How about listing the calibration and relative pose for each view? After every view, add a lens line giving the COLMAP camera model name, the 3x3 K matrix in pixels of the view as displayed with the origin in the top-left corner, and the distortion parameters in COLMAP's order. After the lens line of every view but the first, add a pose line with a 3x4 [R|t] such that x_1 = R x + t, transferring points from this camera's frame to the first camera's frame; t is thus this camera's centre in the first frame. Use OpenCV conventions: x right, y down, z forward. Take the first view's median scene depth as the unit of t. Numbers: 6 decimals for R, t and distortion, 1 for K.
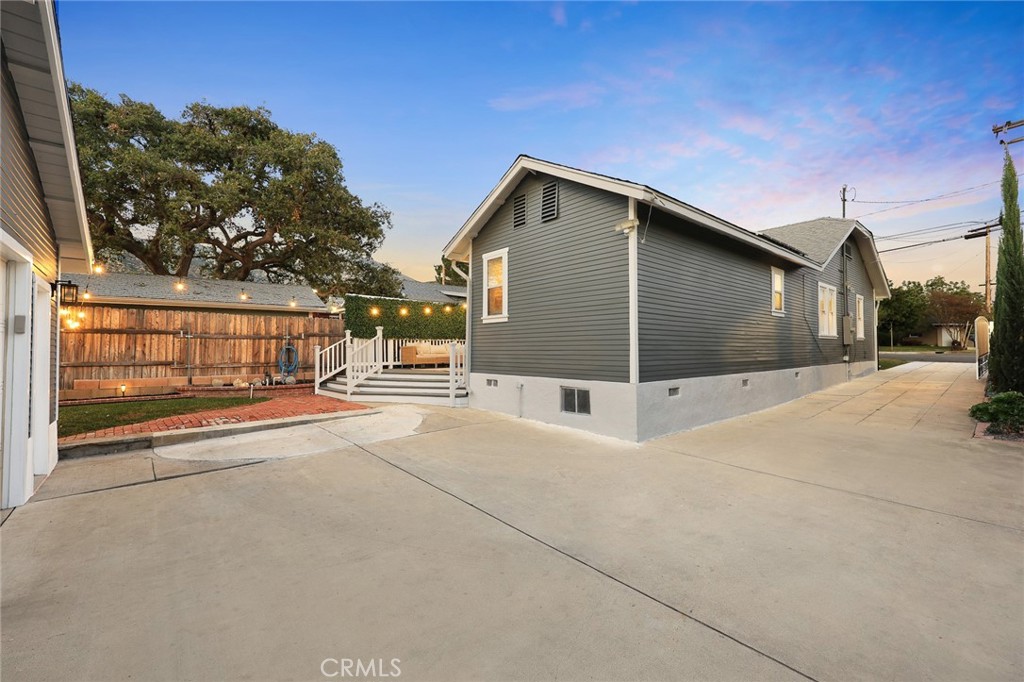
lens RADIAL K [[423.1, 0, 512.0], [0, 423.1, 341.0], [0, 0, 1]] dist [-0.000609, 0.000068]
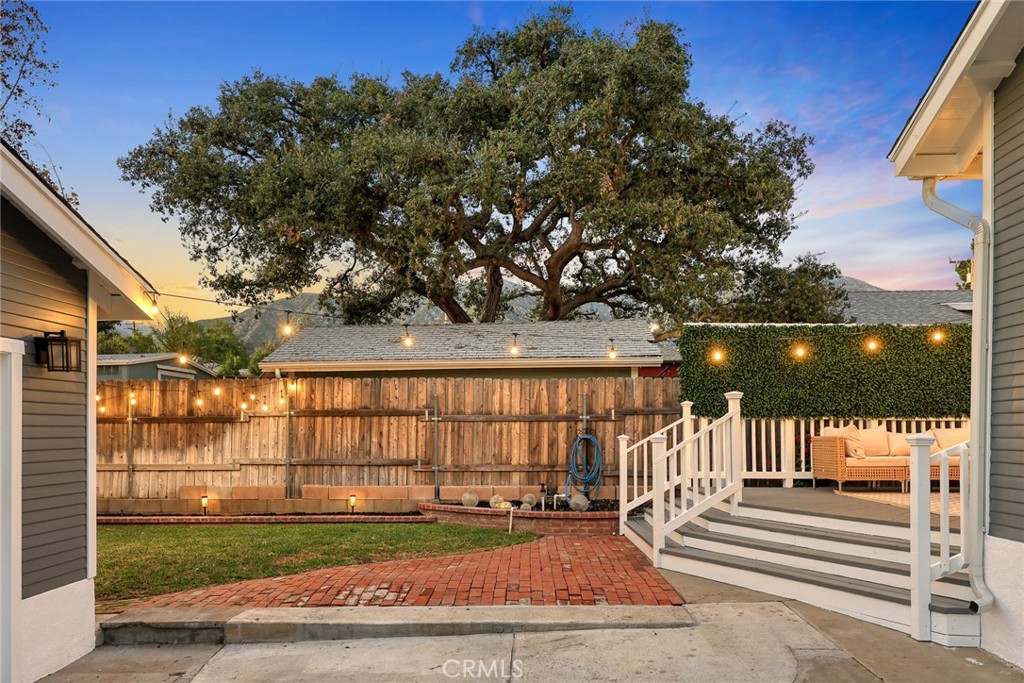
lens RADIAL K [[712.3, 0, 499.5], [0, 712.3, 399.0], [0, 0, 1]] dist [0.005090, -0.001859]
pose [[0.726950, -0.028579, -0.686095, 0.000487], [0.013162, 0.999530, -0.027690, -0.010033], [0.686564, 0.011099, 0.726984, 0.328920]]
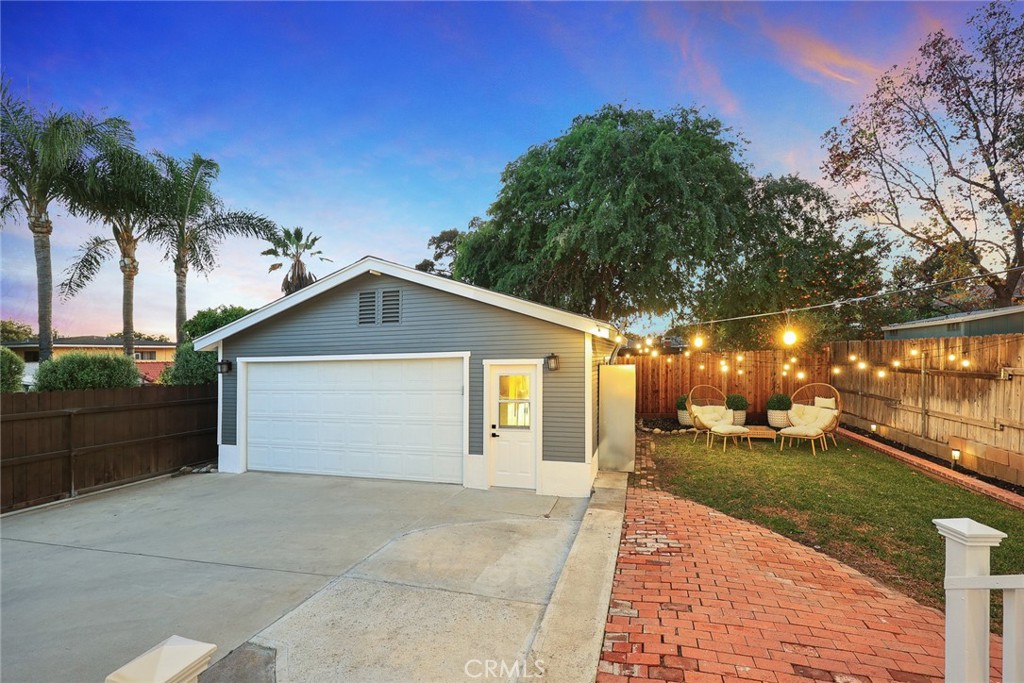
lens RADIAL K [[426.8, 0, 545.9], [0, 426.8, 353.8], [0, 0, 1]] dist [0.000716, 0.000151]
pose [[-0.825691, 0.017515, -0.563851, -0.138223], [0.030187, 0.999458, -0.013158, -0.057631], [0.563315, -0.027885, -0.825771, 0.961629]]
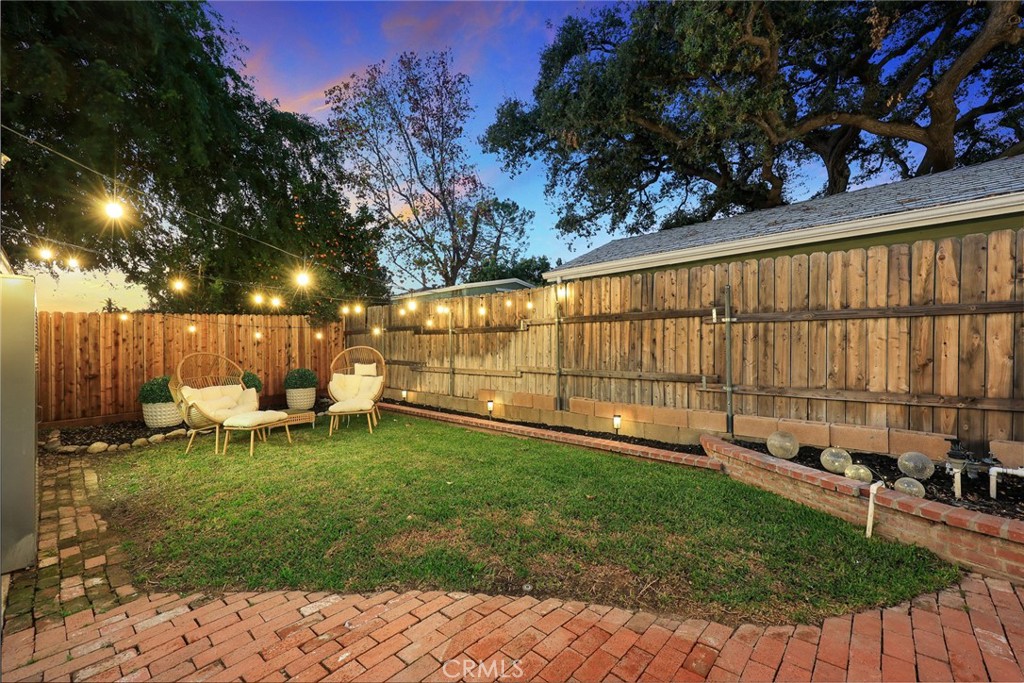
lens RADIAL K [[425.5, 0, 497.9], [0, 425.5, 343.4], [0, 0, 1]] dist [-0.001795, 0.000168]
pose [[0.060179, 0.013829, -0.998092, -0.352257], [0.037707, 0.999159, 0.016117, -0.002808], [0.997475, -0.038605, 0.059607, 0.754018]]
